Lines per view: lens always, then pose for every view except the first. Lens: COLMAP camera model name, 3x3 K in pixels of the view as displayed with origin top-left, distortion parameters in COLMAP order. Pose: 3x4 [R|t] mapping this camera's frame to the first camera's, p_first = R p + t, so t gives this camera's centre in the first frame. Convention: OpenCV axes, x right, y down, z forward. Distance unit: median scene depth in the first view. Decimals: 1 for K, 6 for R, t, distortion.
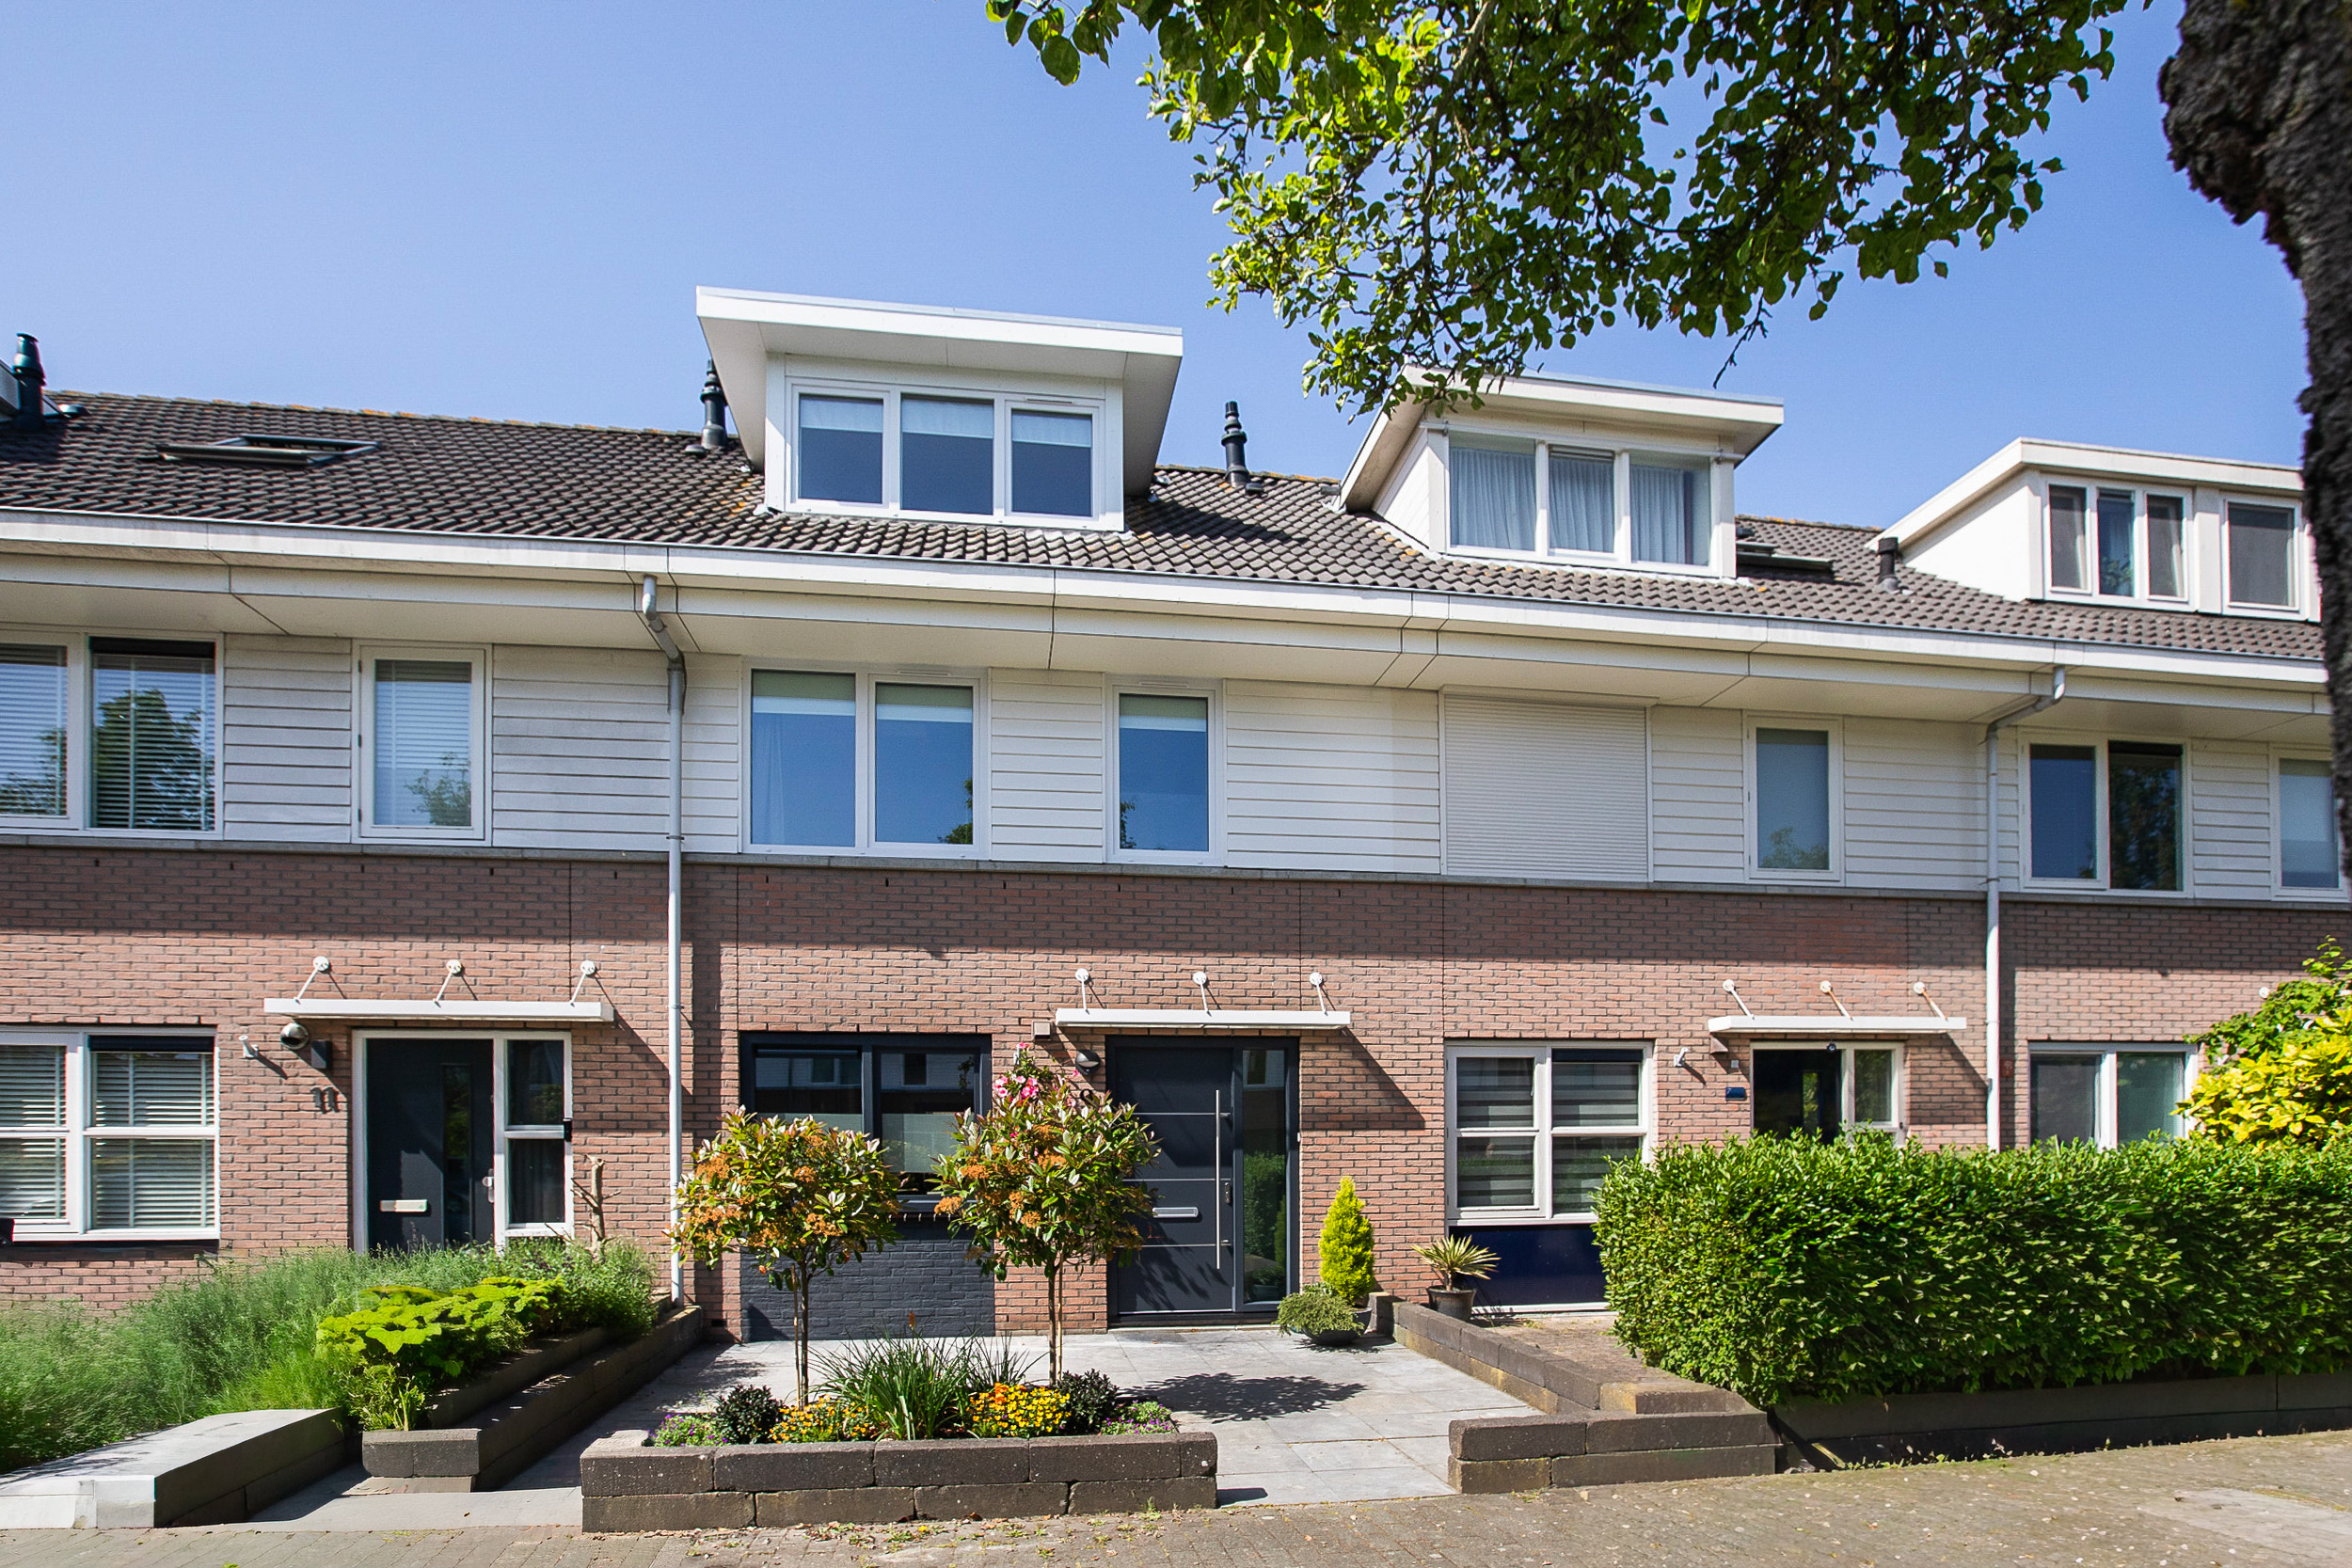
lens RADIAL K [[1283.1, 0, 1176.0], [0, 1283.1, 784.0], [0, 0, 1]] dist [-0.052824, 0.043608]
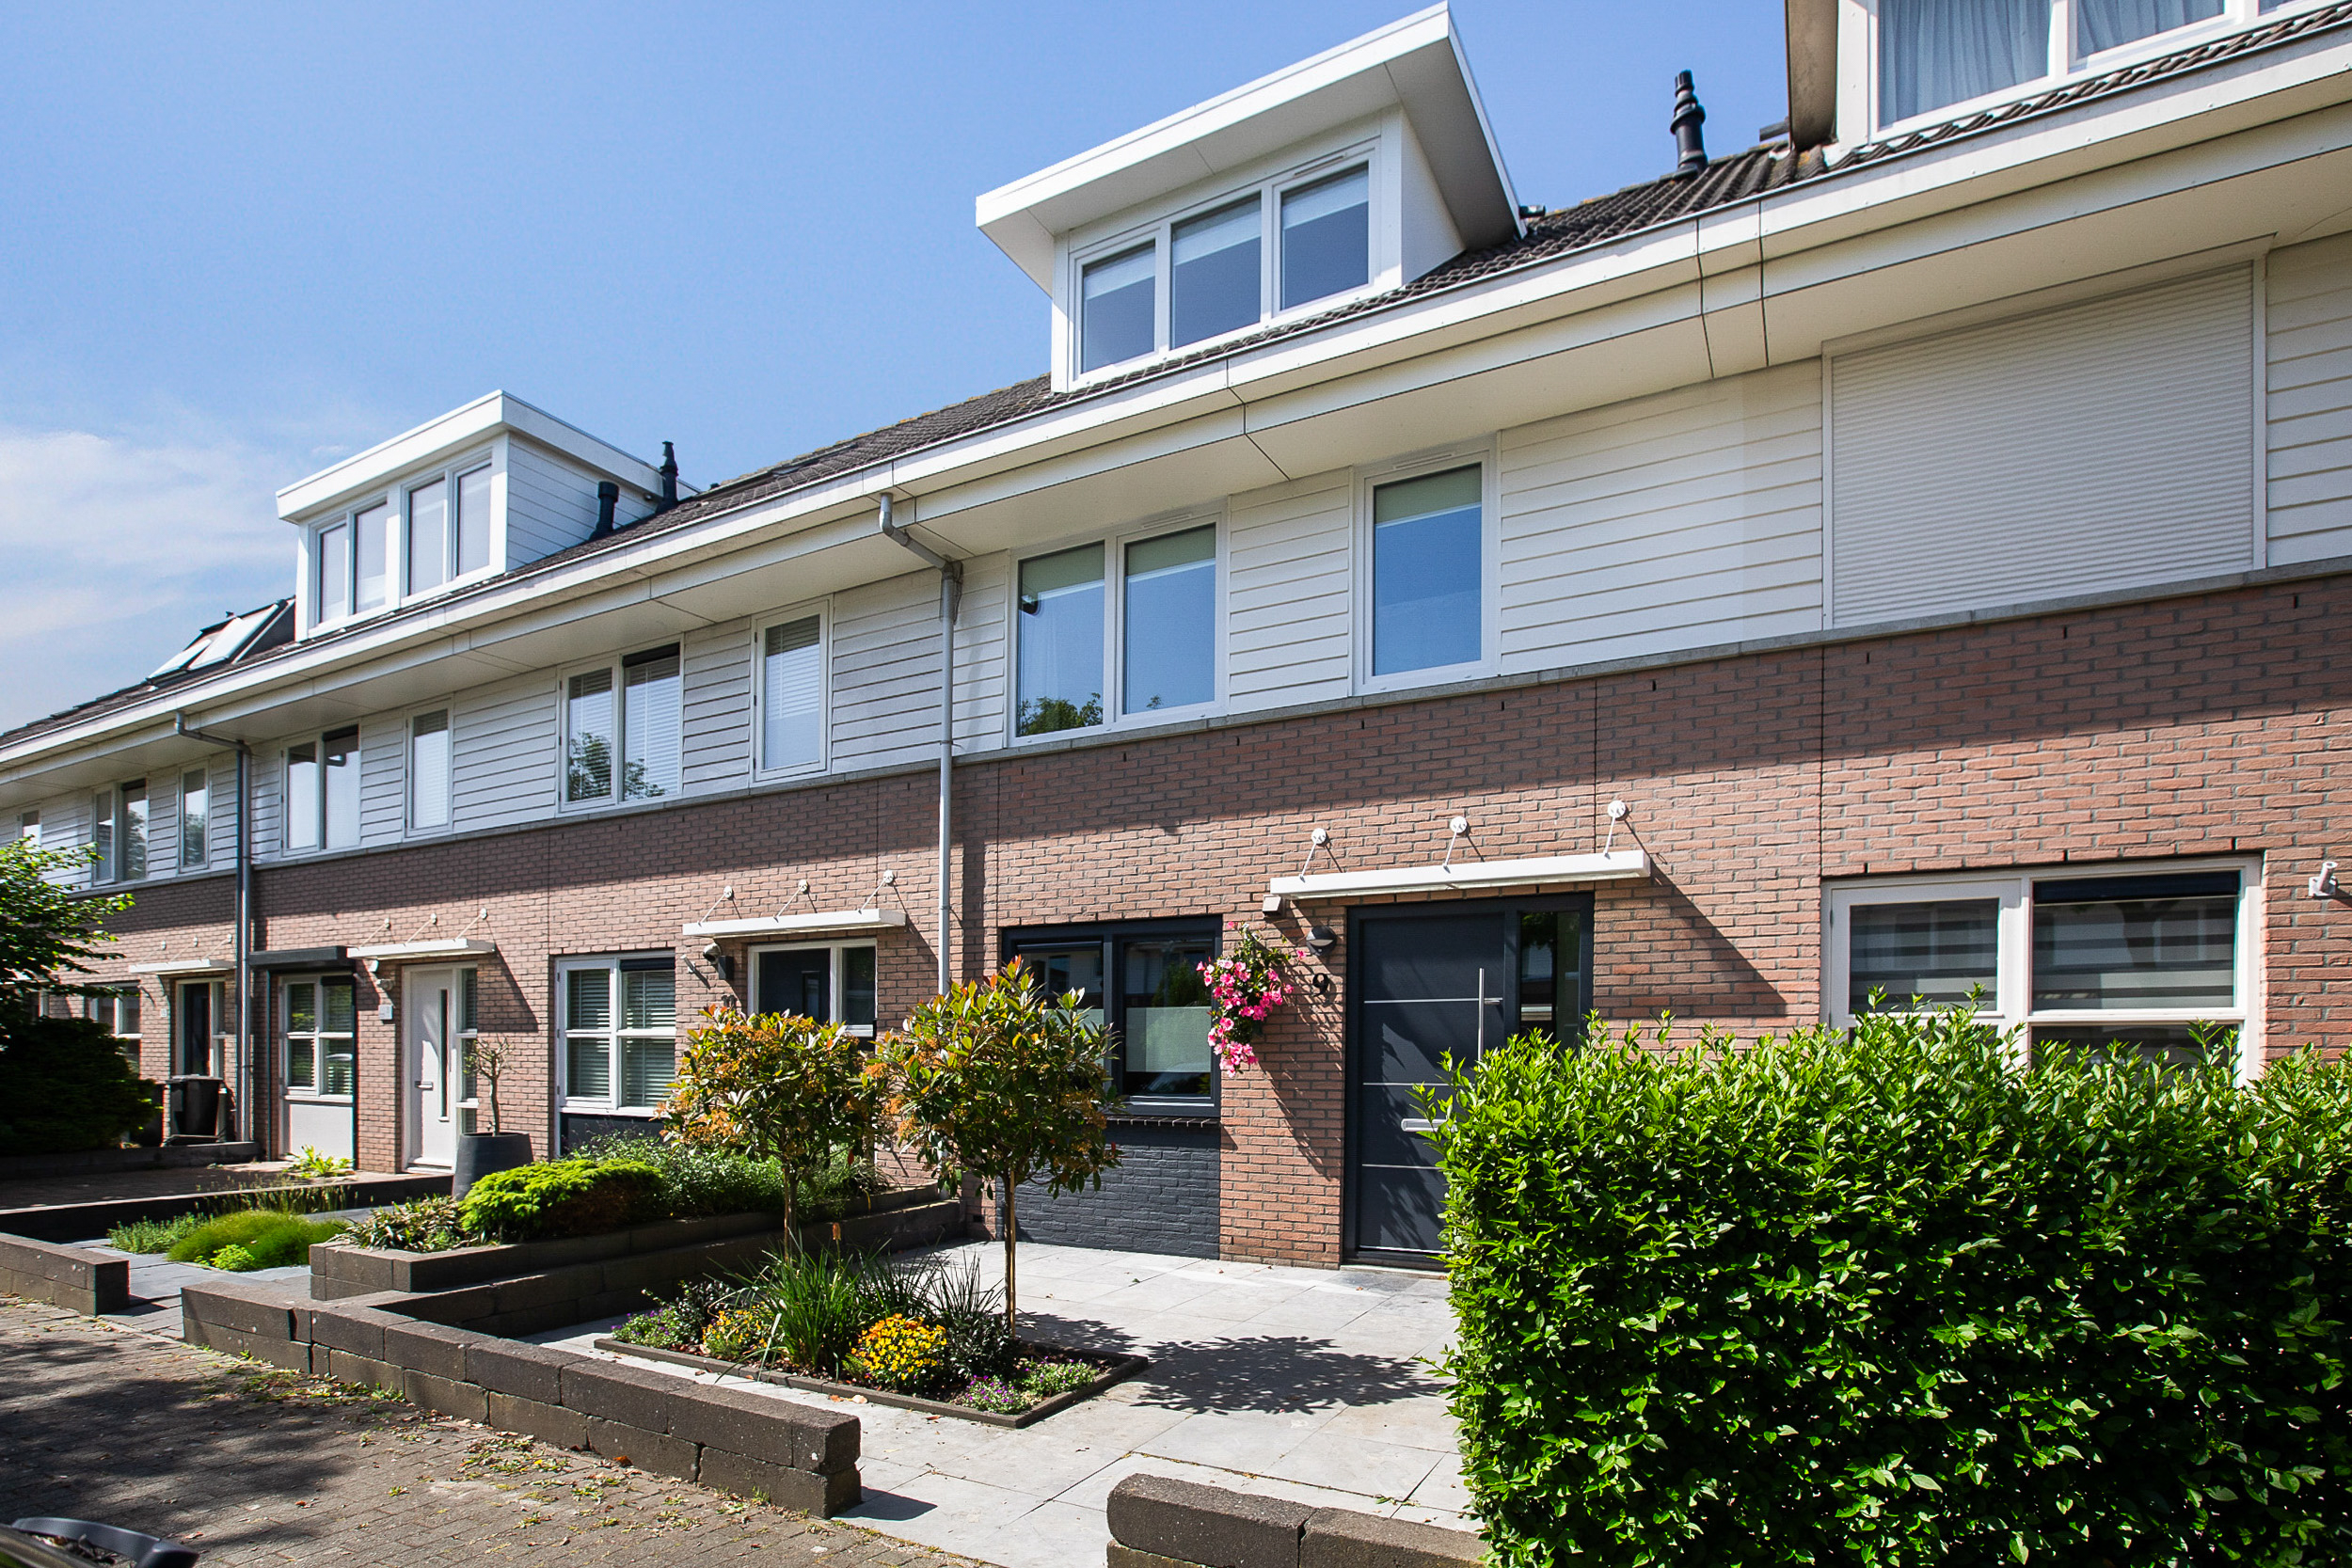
lens RADIAL K [[1283.1, 0, 1176.0], [0, 1283.1, 784.0], [0, 0, 1]] dist [-0.052824, 0.043608]
pose [[0.779130, -0.123318, -0.614612, 0.363760], [0.168892, 0.985499, 0.016366, 0.087554], [0.603681, -0.116555, 0.788660, 0.303538]]
